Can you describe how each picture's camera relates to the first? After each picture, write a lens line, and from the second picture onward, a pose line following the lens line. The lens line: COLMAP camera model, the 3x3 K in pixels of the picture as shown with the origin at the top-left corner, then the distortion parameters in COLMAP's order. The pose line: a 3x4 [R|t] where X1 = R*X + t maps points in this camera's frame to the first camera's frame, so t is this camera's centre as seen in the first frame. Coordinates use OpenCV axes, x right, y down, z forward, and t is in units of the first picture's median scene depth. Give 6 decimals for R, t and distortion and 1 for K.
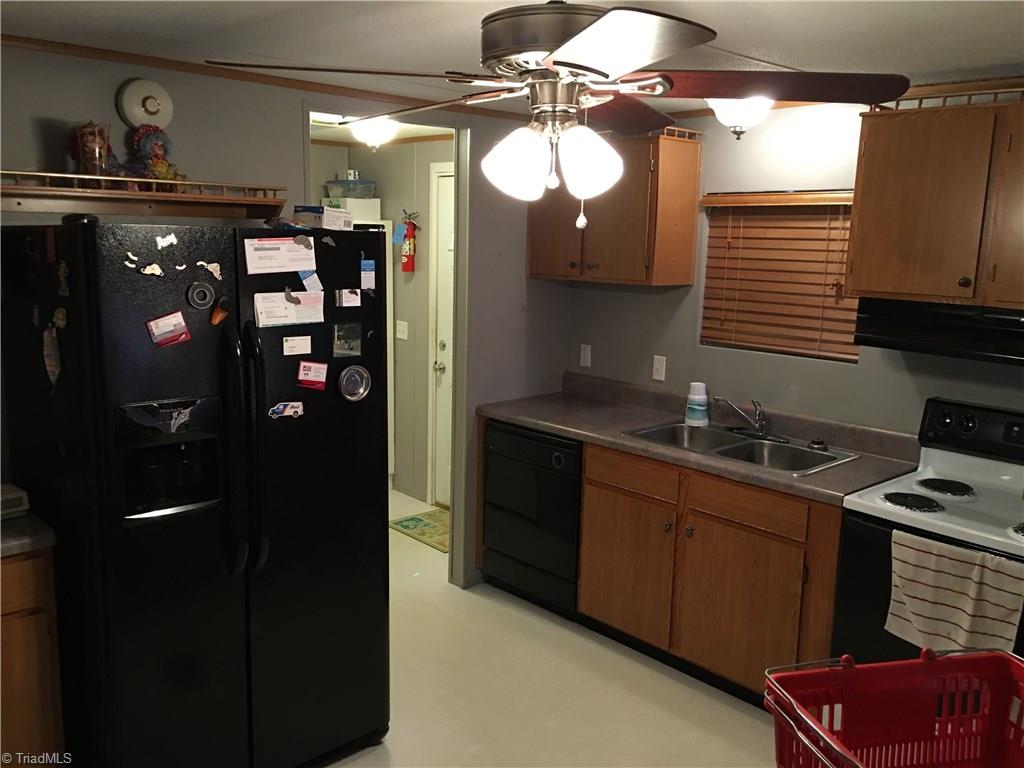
lens RADIAL K [[865.1, 0, 512.7], [0, 865.1, 377.2], [0, 0, 1]] dist [0.058433, -0.079938]
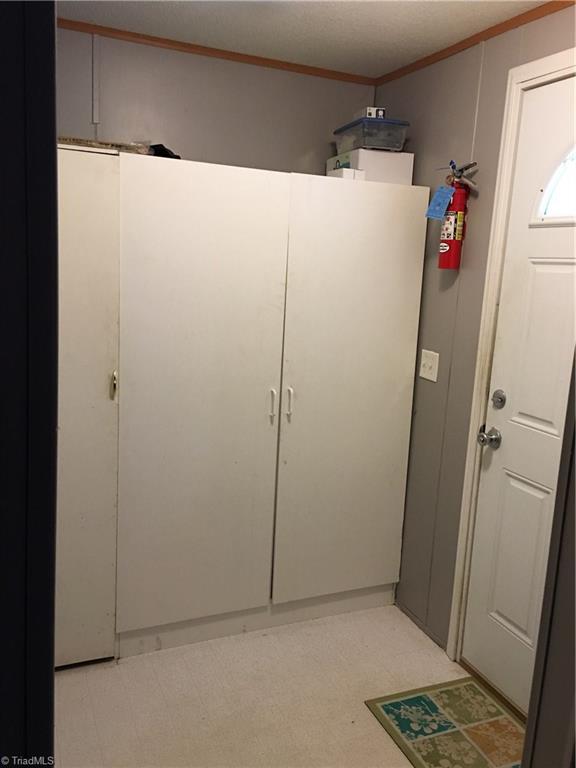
lens RADIAL K [[648.9, 0, 290.5], [0, 648.9, 384.4], [0, 0, 1]] dist [0.058433, -0.079938]
pose [[0.940129, 0.087858, -0.329301, -0.068796], [-0.084146, 0.996126, 0.025537, -0.045693], [0.330269, 0.003702, 0.943880, 0.546051]]
